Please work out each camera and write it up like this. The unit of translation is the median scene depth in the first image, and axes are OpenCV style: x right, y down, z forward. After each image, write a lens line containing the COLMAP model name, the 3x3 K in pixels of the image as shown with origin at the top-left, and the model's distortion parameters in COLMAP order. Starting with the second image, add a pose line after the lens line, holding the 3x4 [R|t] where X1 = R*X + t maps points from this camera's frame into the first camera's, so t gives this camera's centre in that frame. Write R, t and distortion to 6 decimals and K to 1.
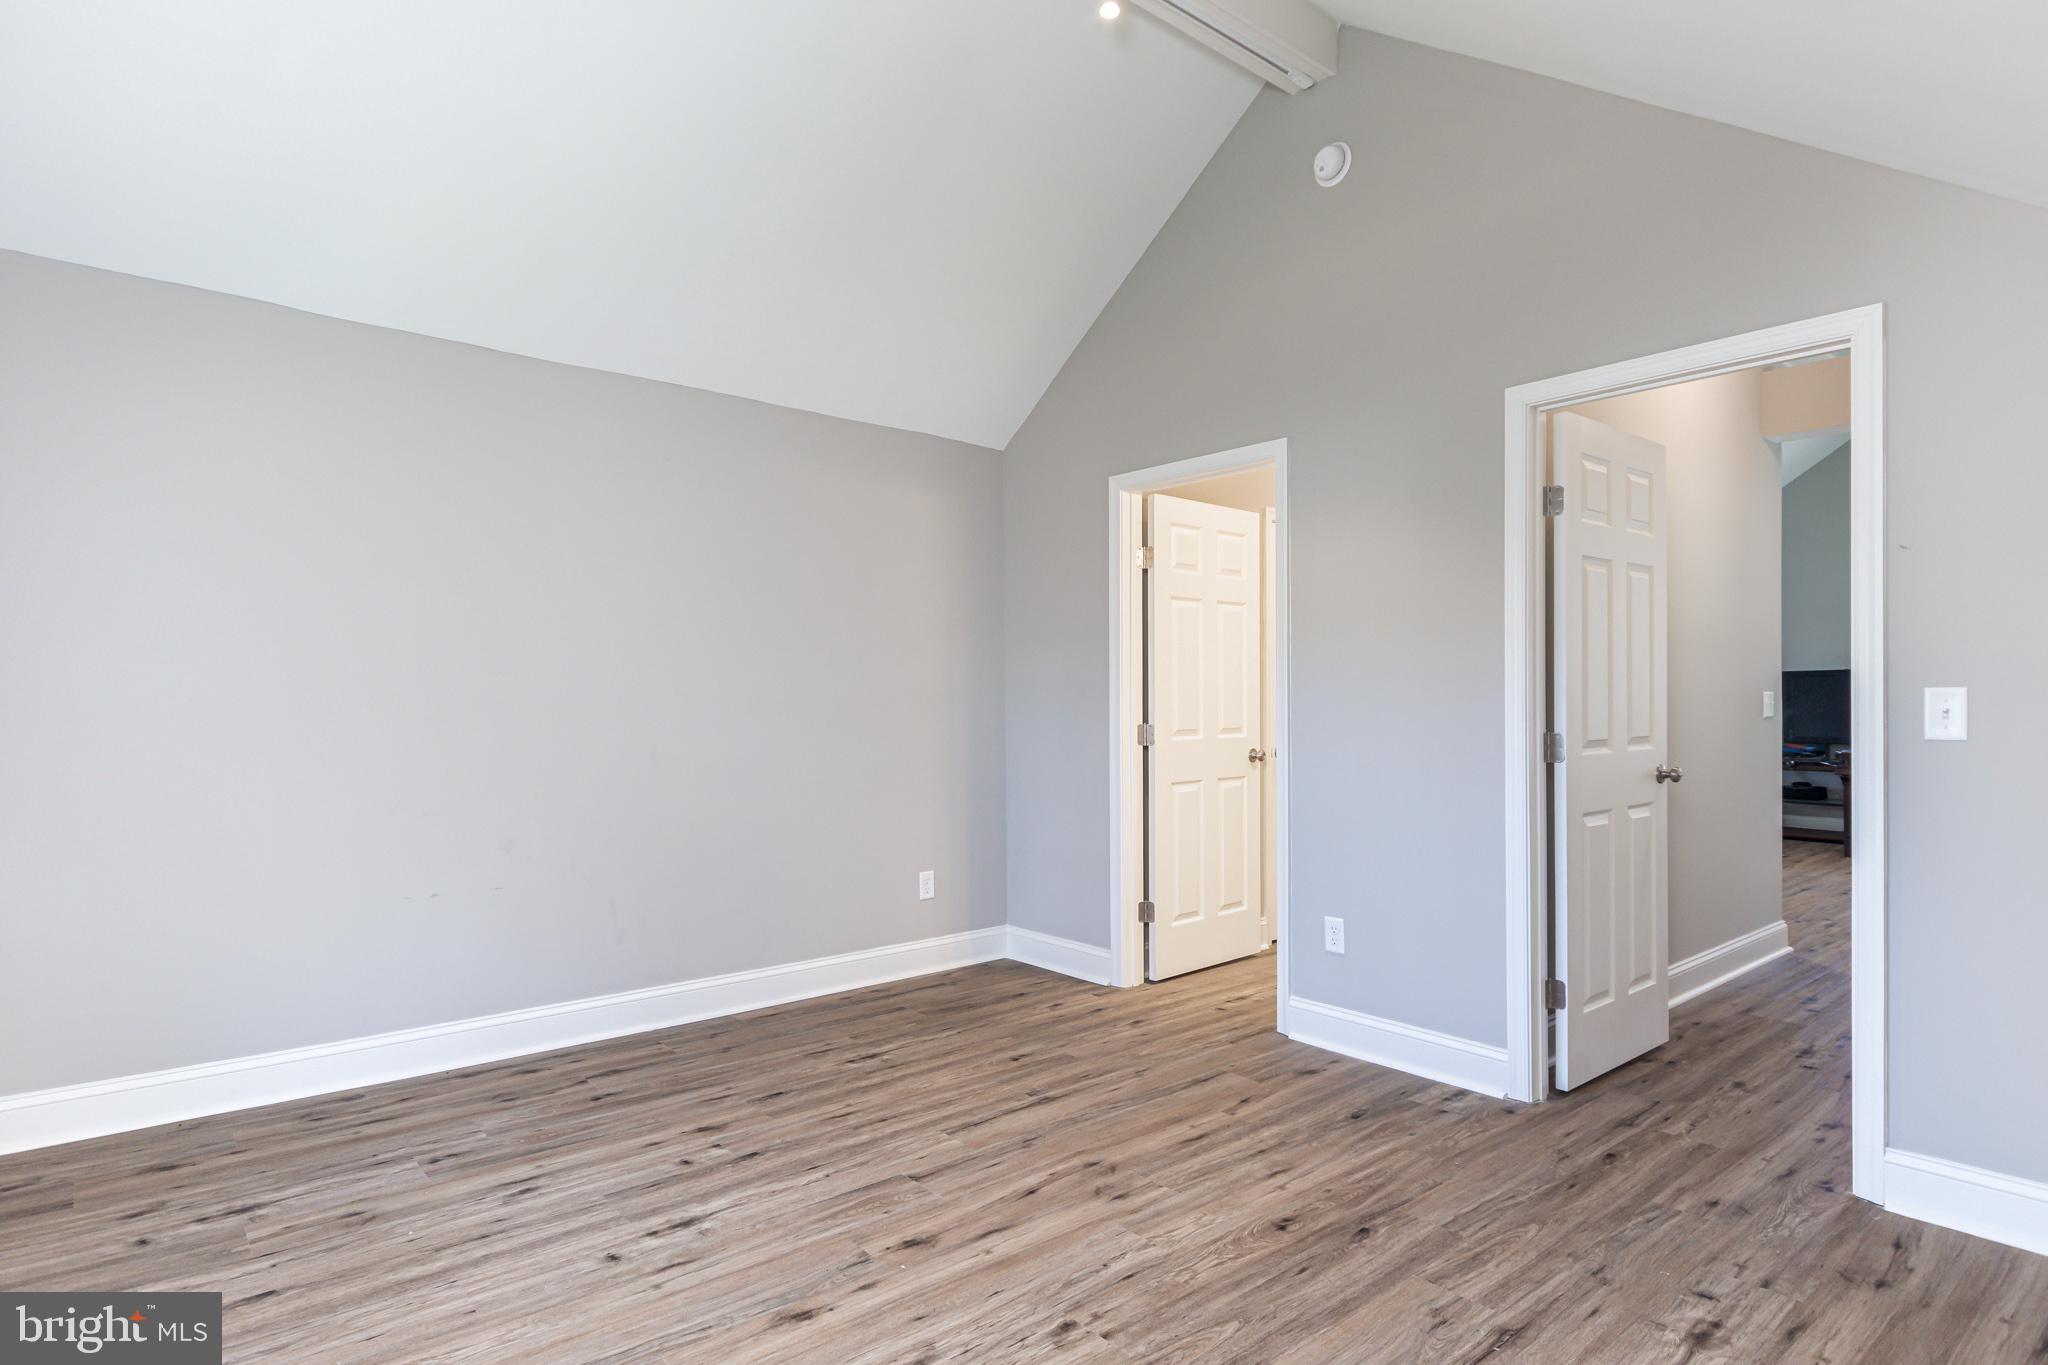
lens RADIAL K [[1080.0, 0, 1010.7], [0, 1080.0, 705.5], [0, 0, 1]] dist [0.001268, -0.002838]
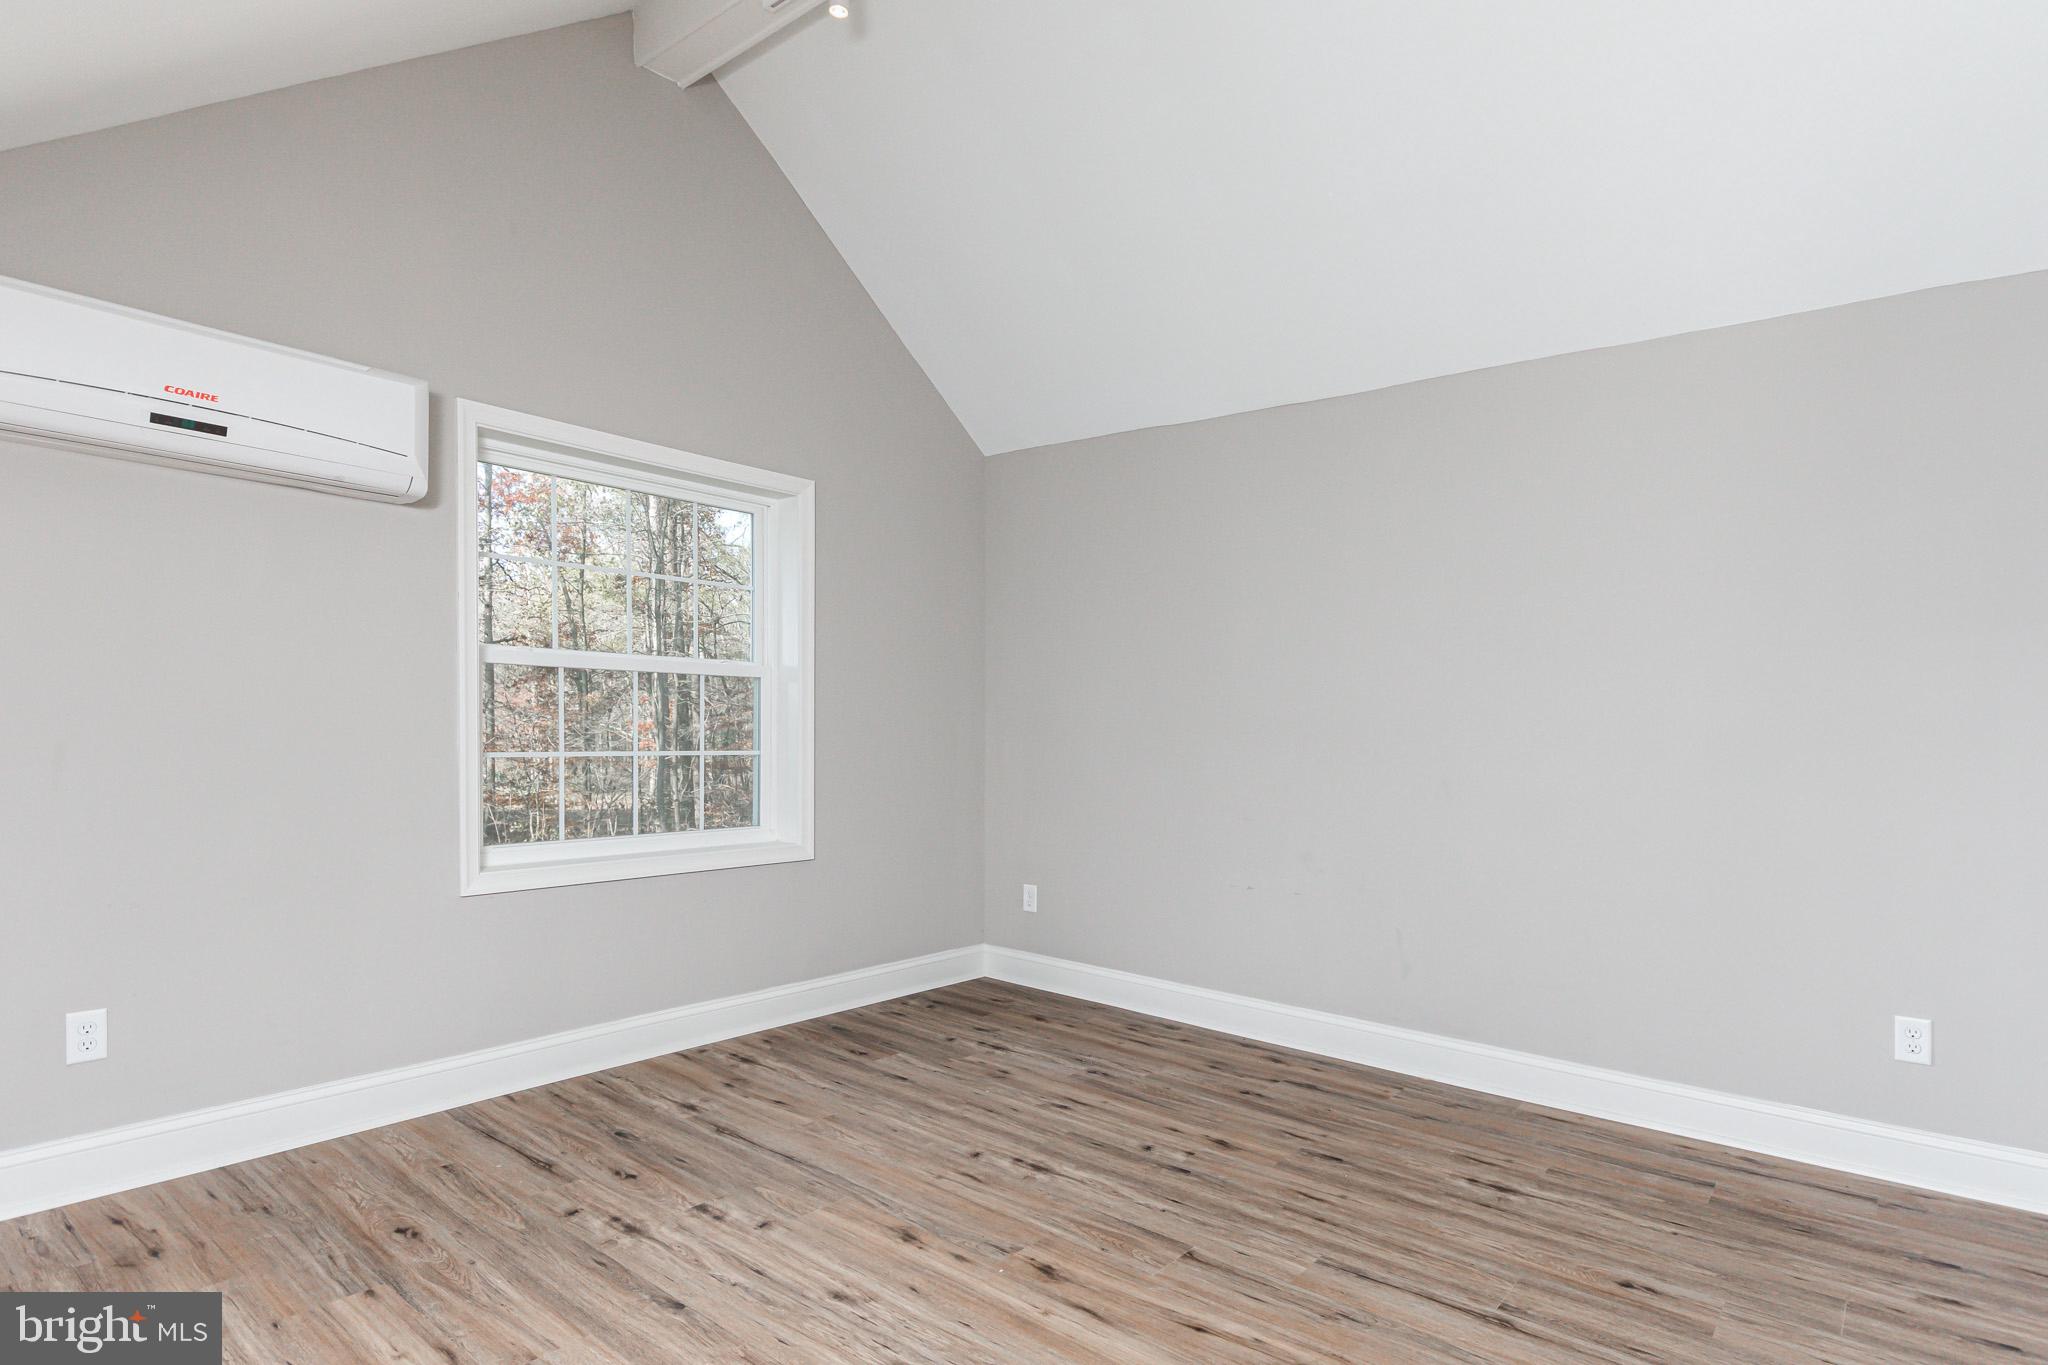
lens RADIAL K [[1080.0, 0, 1010.7], [0, 1080.0, 705.5], [0, 0, 1]] dist [0.001268, -0.002838]
pose [[0.189422, -0.007311, -0.981869, 0.675954], [-0.029518, 0.999478, -0.013137, 0.000697], [0.981452, 0.031472, 0.189107, 0.598176]]
